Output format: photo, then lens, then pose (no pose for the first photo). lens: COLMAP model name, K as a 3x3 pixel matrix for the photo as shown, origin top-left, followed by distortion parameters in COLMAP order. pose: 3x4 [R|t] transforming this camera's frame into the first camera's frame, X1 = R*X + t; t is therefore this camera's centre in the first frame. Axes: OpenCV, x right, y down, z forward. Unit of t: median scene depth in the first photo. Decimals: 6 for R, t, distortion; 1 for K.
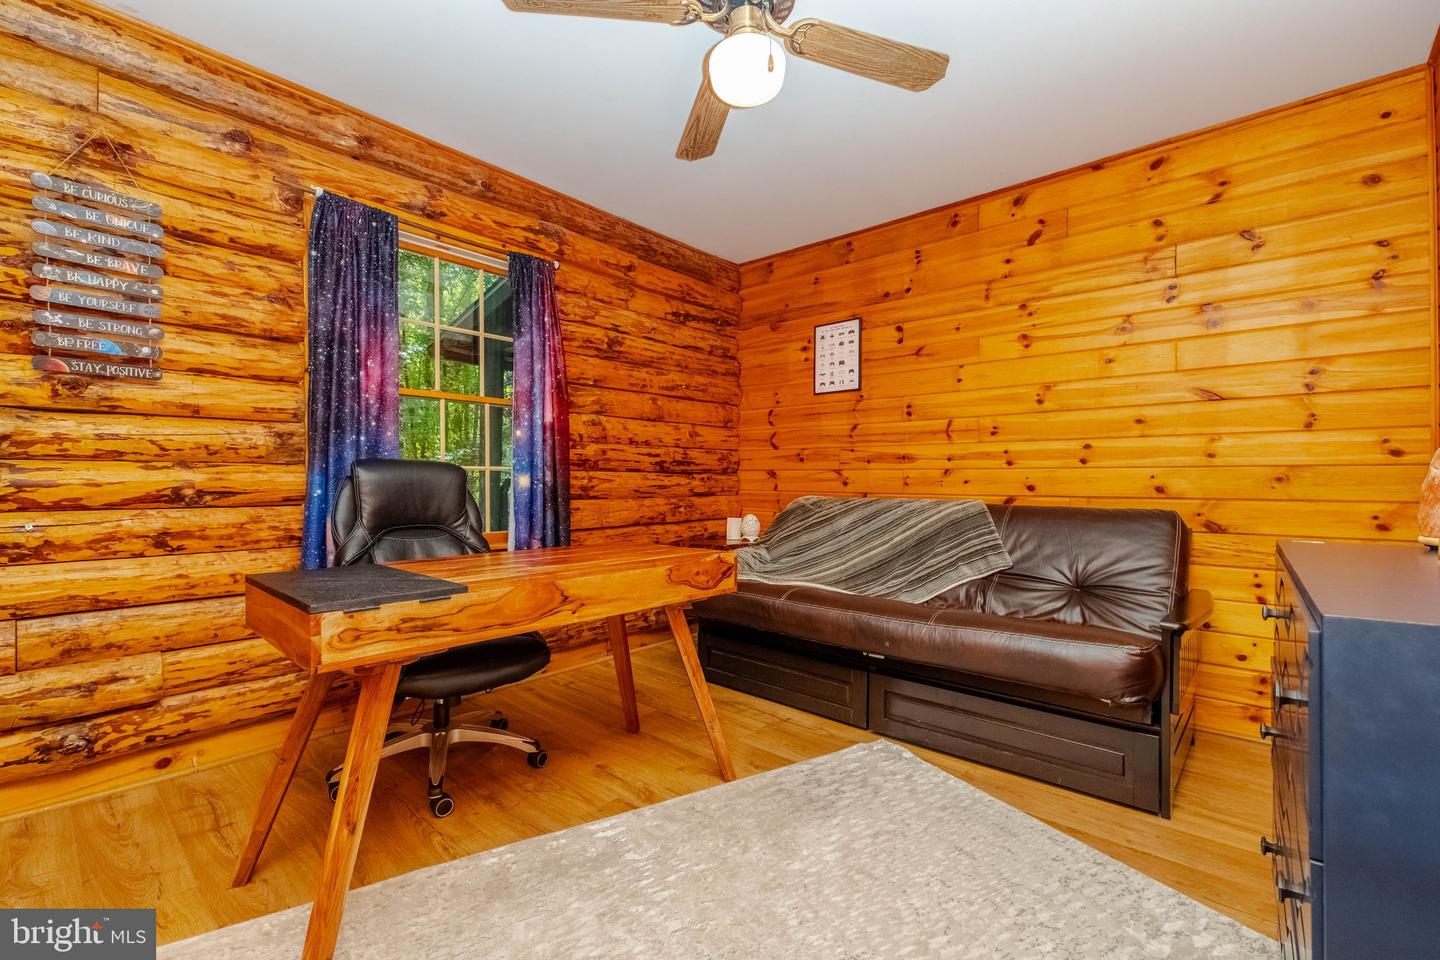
lens RADIAL K [[618.3, 0, 722.7], [0, 618.3, 485.7], [0, 0, 1]] dist [-0.004901, -0.001150]
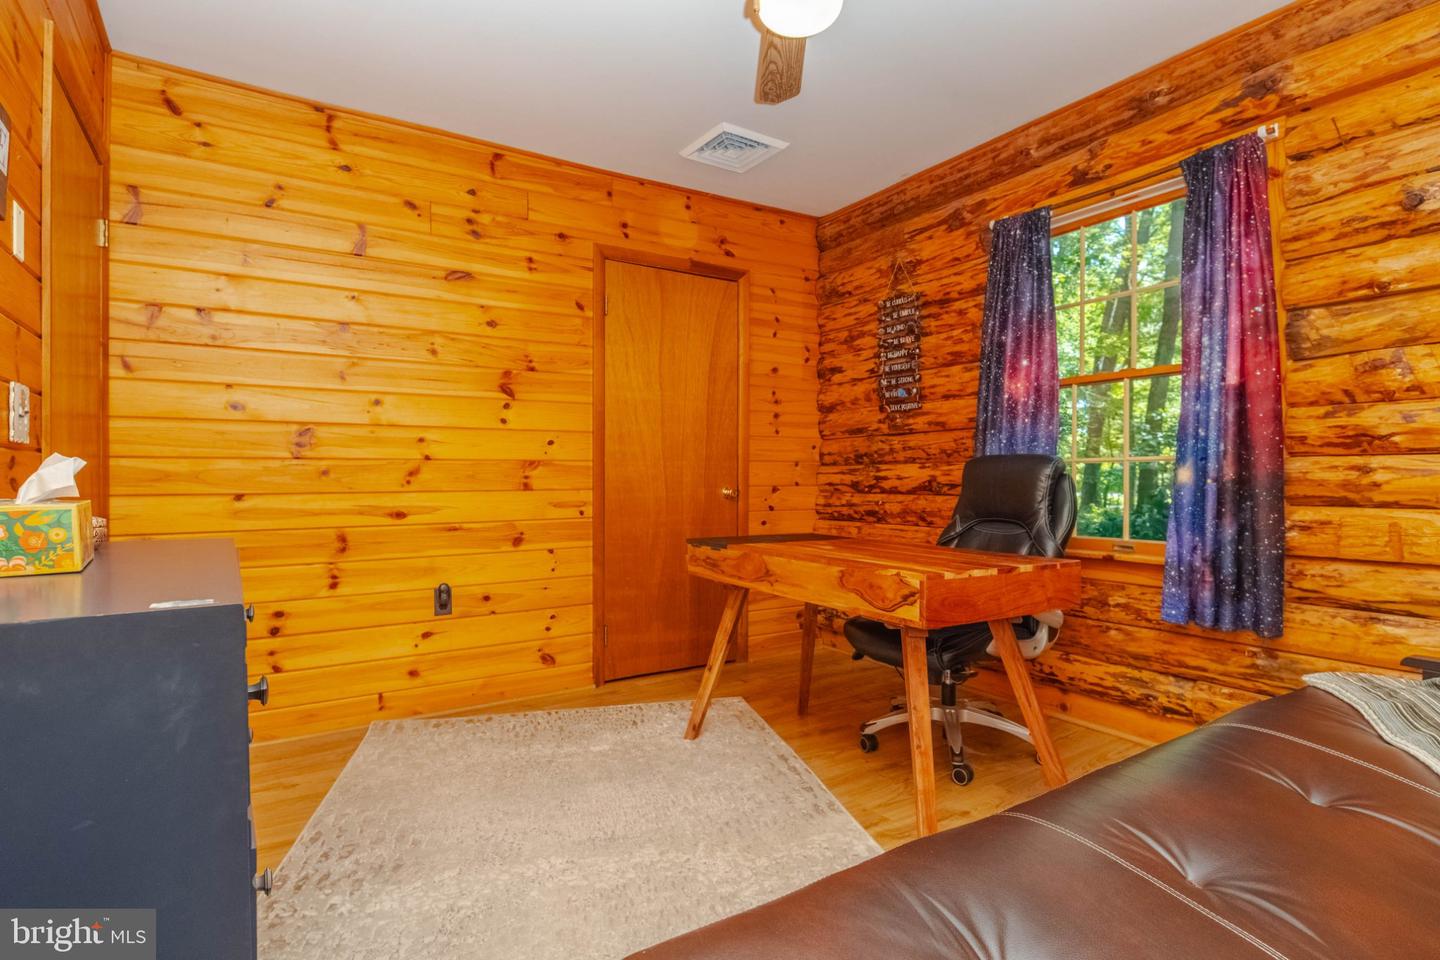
lens RADIAL K [[737.8, 0, 723.1], [0, 737.8, 479.3], [0, 0, 1]] dist [-0.001309, -0.000016]
pose [[-0.281655, 0.003097, -0.959511, 1.115245], [-0.003585, 0.999984, 0.004280, -0.006964], [0.959509, 0.004645, -0.281640, 1.251017]]
